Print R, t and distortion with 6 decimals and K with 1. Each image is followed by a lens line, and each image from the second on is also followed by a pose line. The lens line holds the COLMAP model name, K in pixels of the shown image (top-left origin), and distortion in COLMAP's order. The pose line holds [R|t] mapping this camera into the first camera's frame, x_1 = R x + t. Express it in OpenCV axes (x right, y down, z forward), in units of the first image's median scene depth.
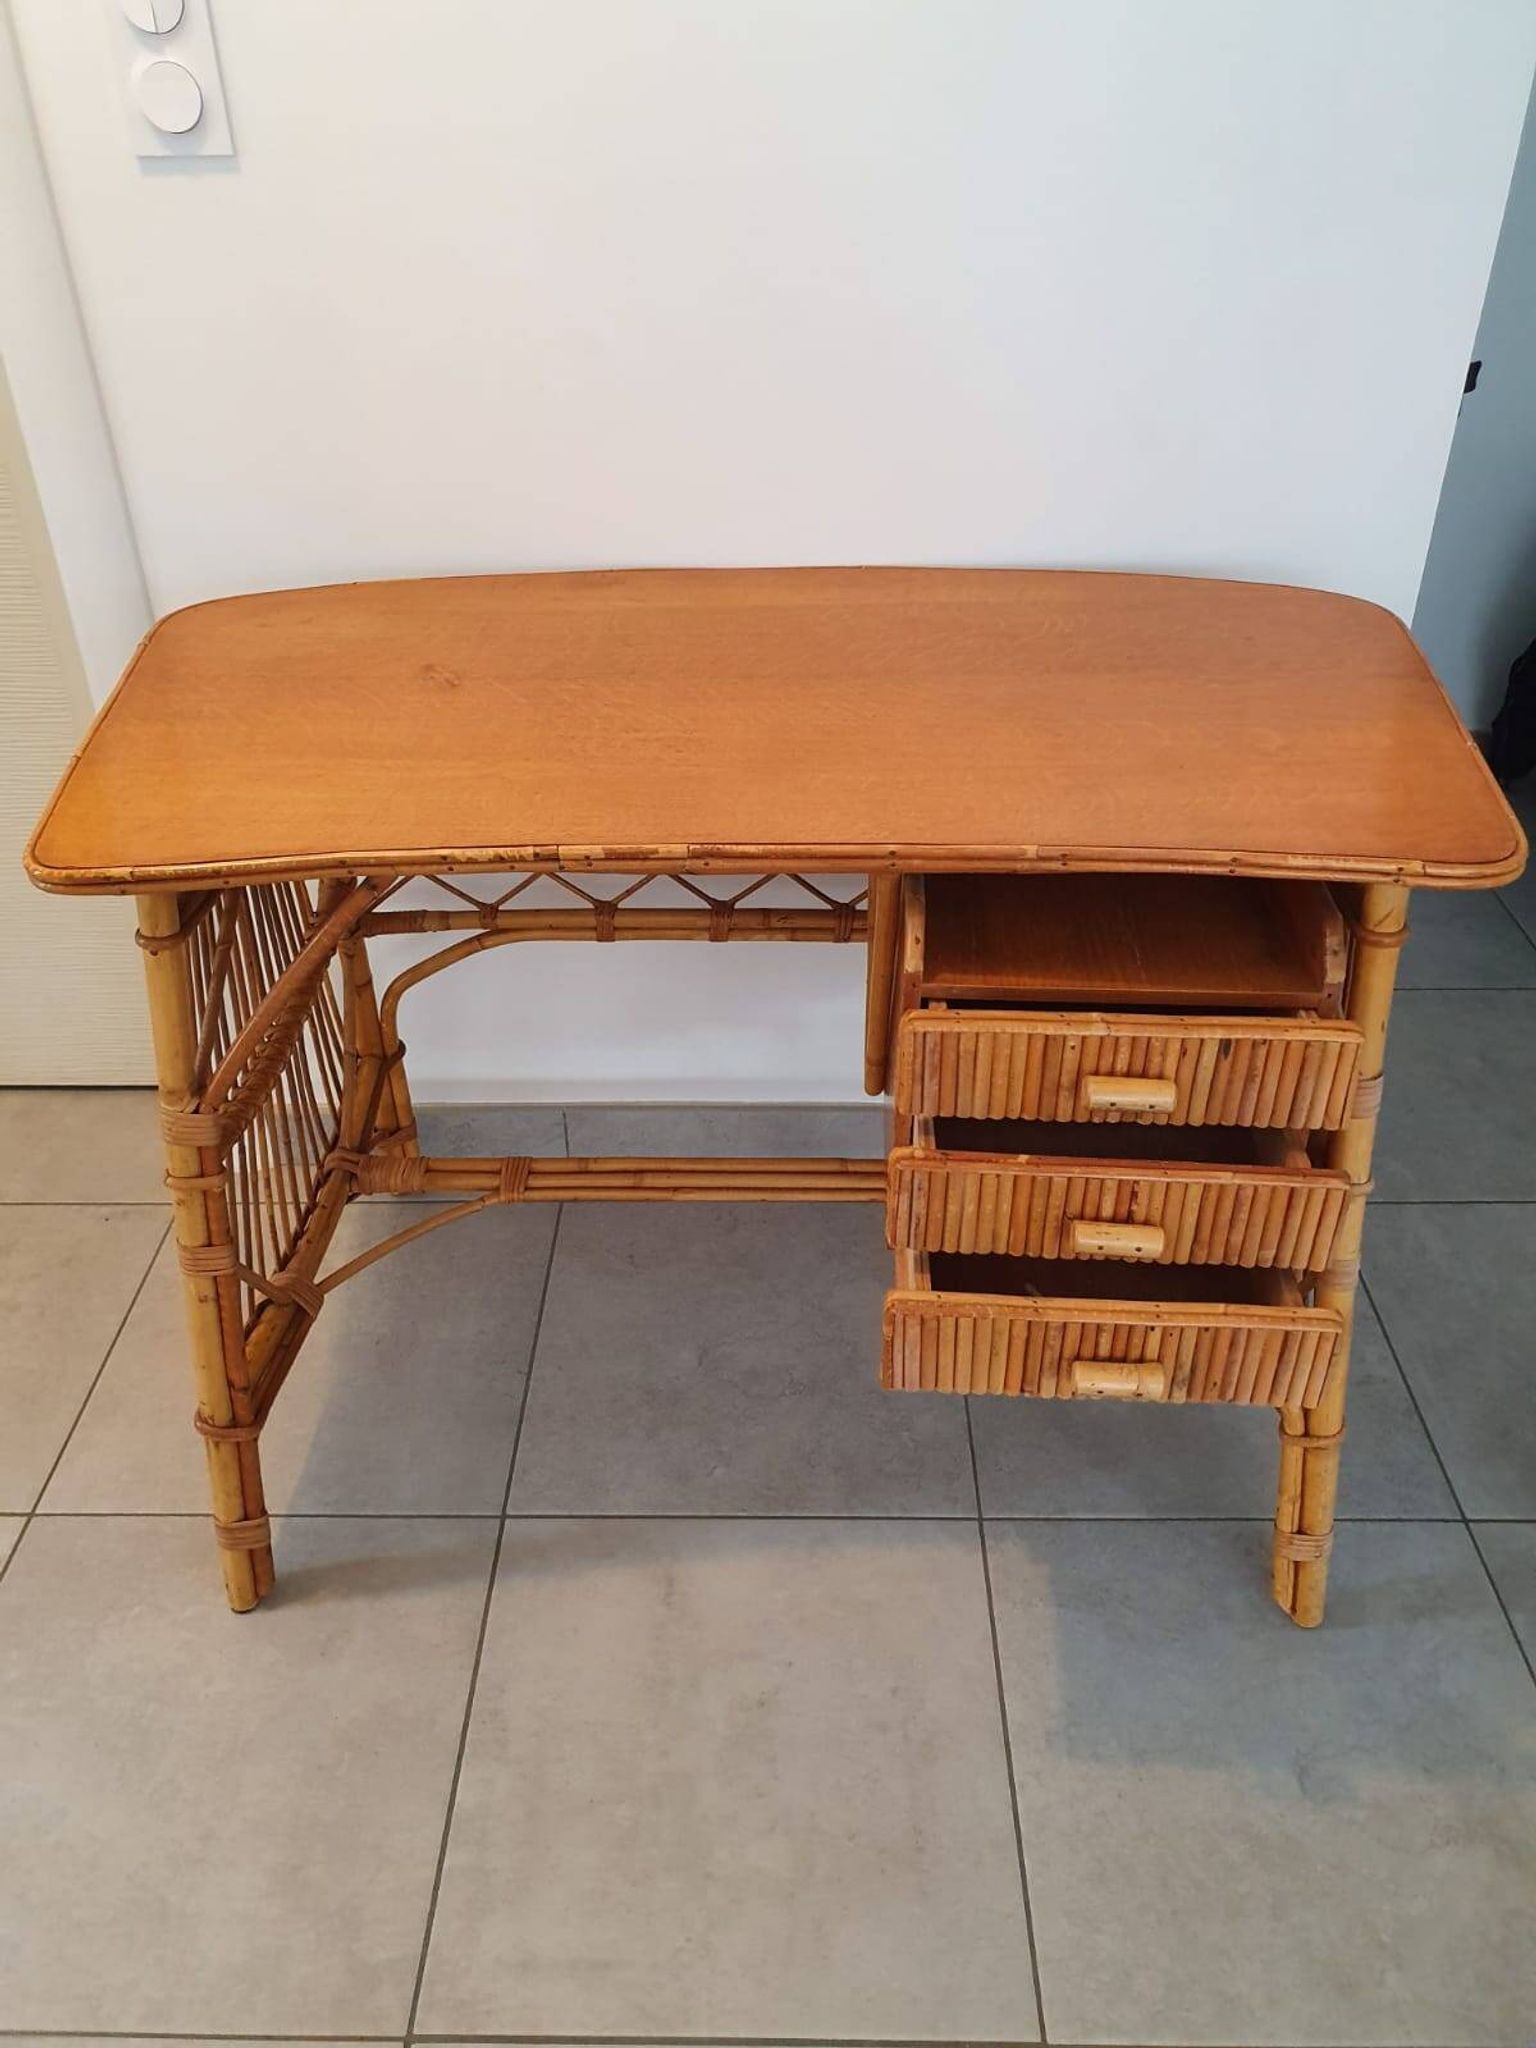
lens RADIAL K [[1642.3, 0, 757.7], [0, 1642.3, 1004.5], [0, 0, 1]] dist [-0.013108, 0.037965]
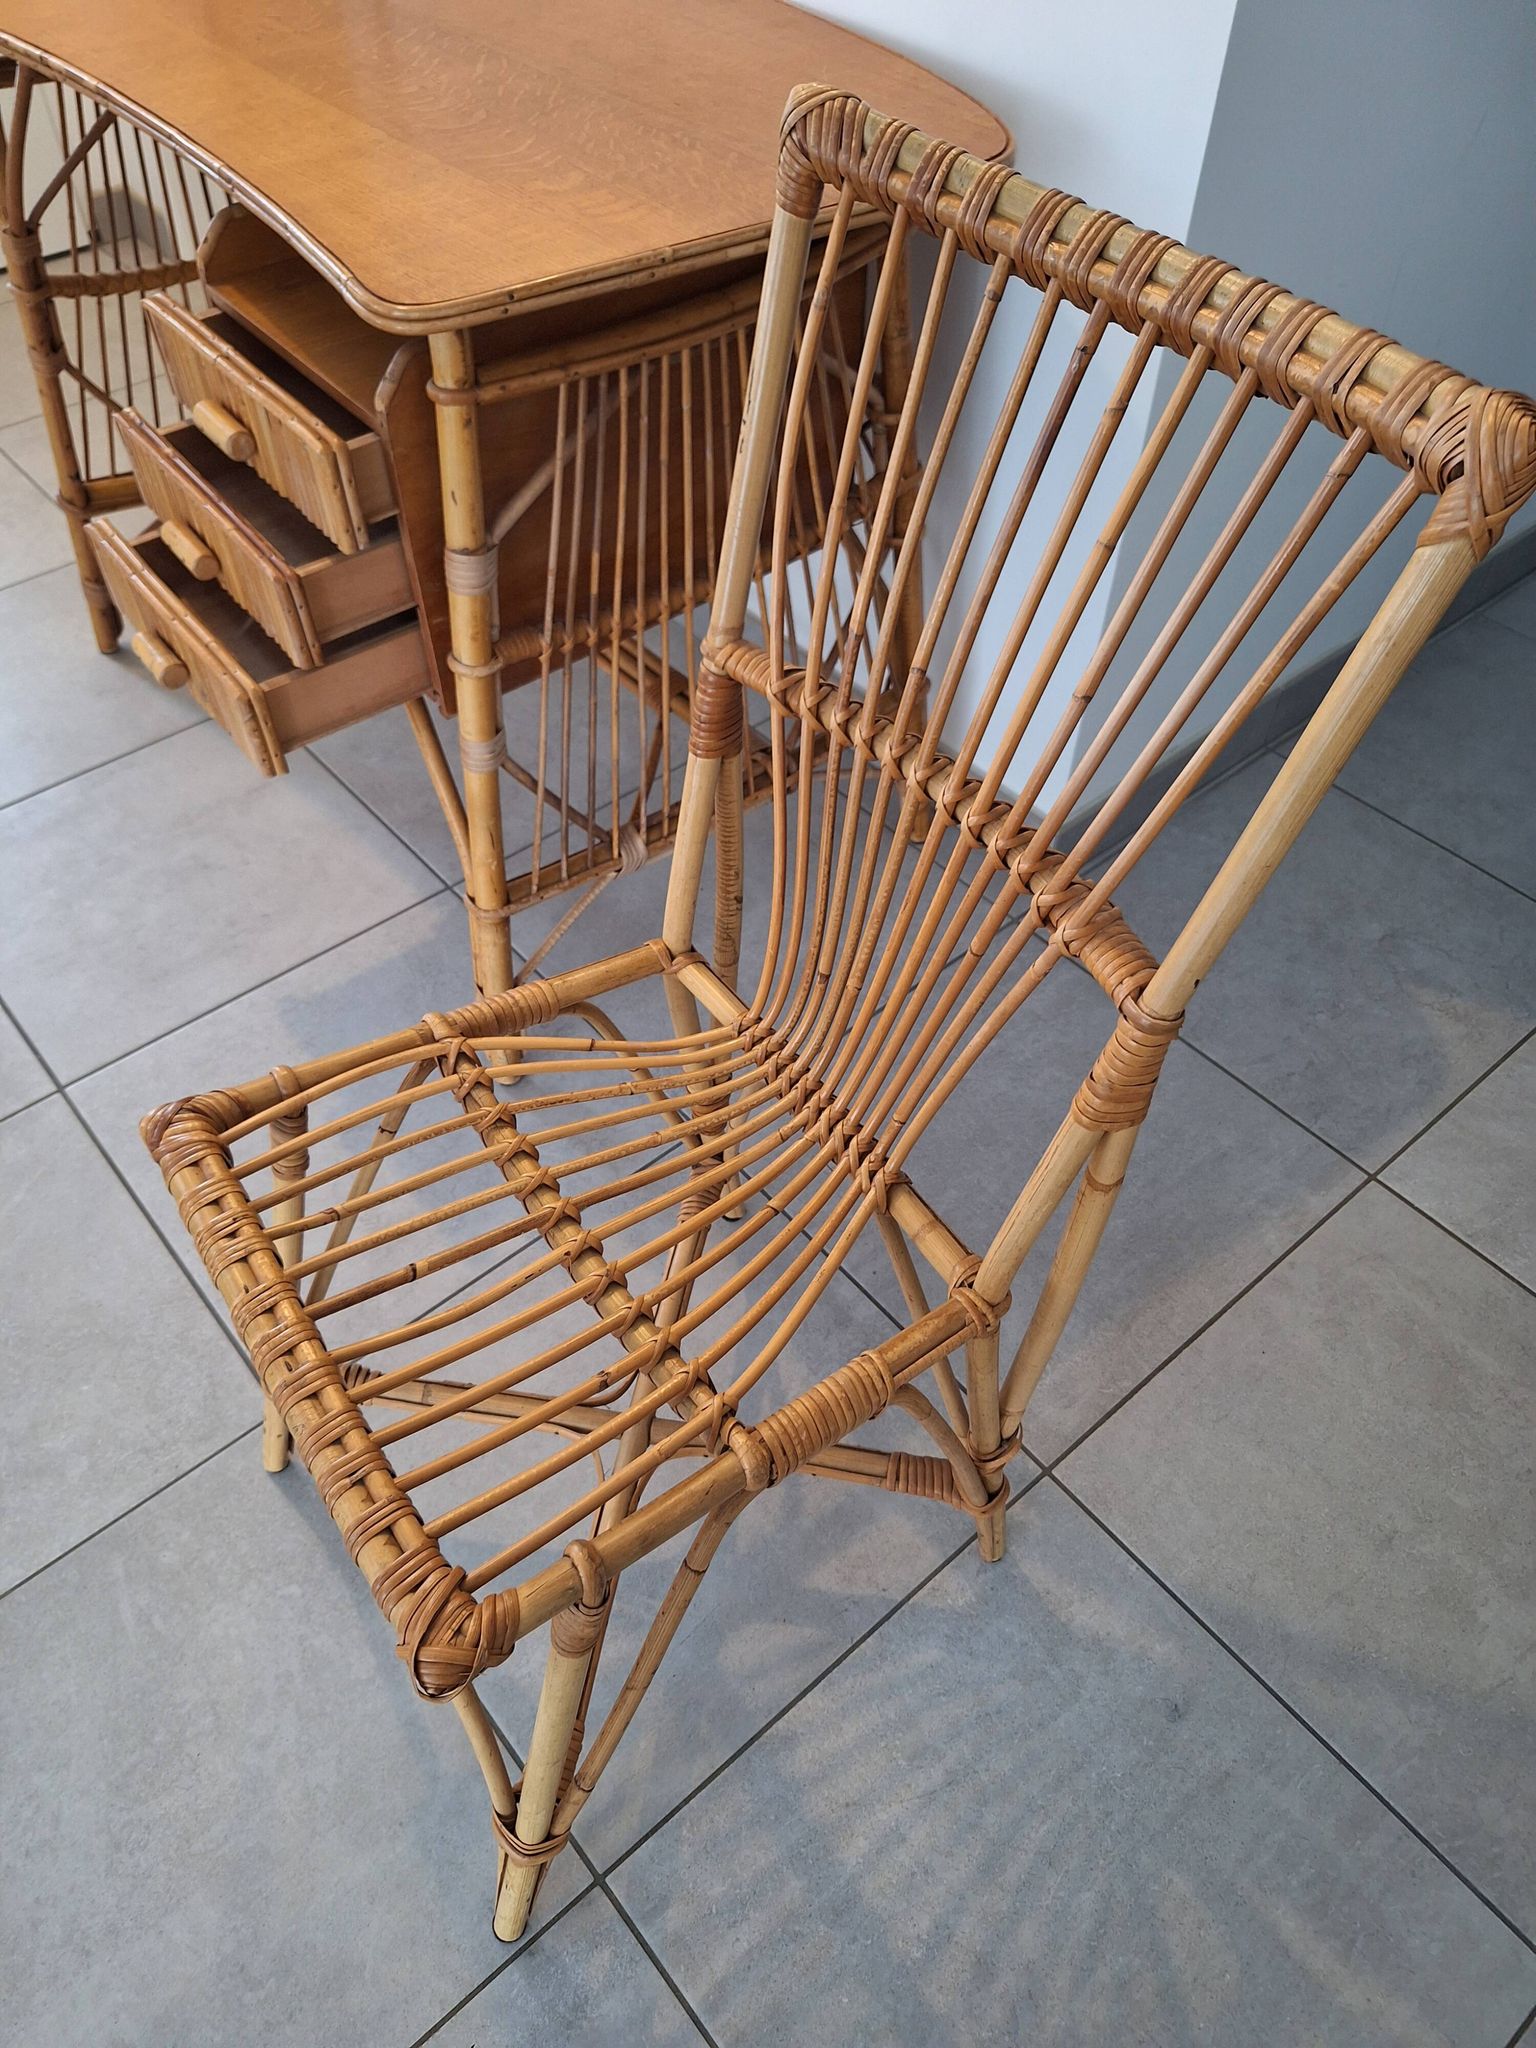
lens RADIAL K [[1462.8, 0, 764.8], [0, 1462.8, 1060.3], [0, 0, 1]] dist [0.035843, -0.049959]
pose [[0.658356, 0.587064, -0.471088, 1.045459], [-0.426190, 0.806606, 0.409572, -0.145422], [0.620427, -0.068871, 0.781234, 0.364780]]
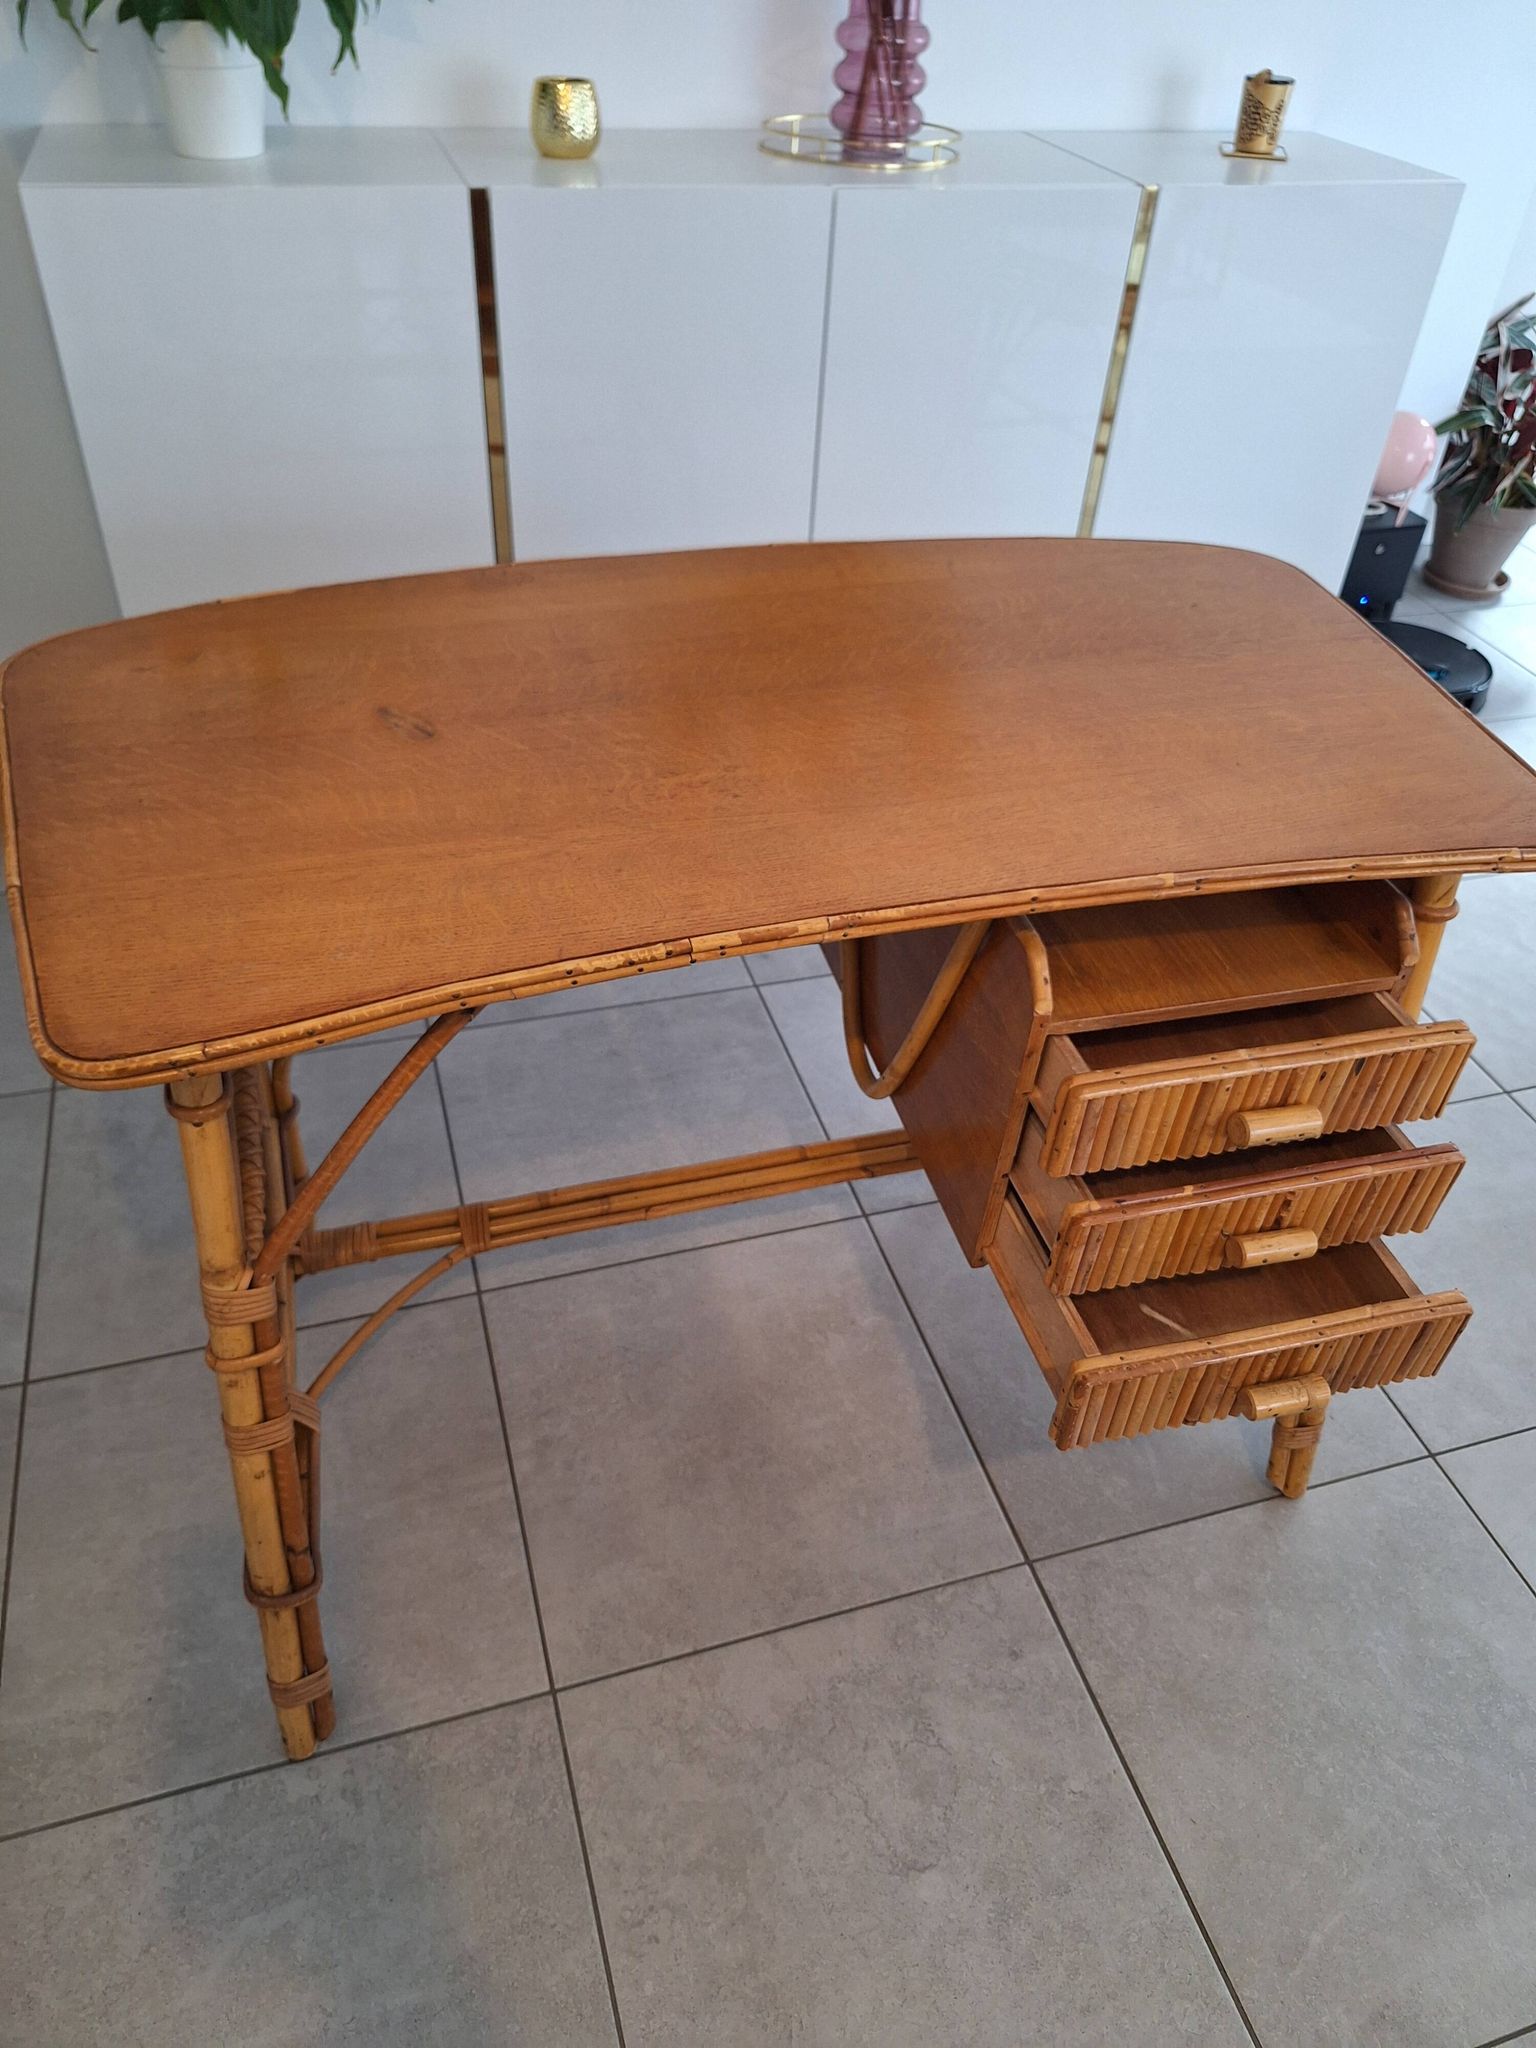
lens RADIAL K [[1451.5, 0, 747.7], [0, 1451.5, 1030.8], [0, 0, 1]] dist [0.022986, -0.012414]
pose [[0.947015, -0.154996, 0.281315, -0.280734], [0.119086, 0.982872, 0.140645, -0.135025], [-0.298296, -0.099693, 0.949253, 0.214722]]
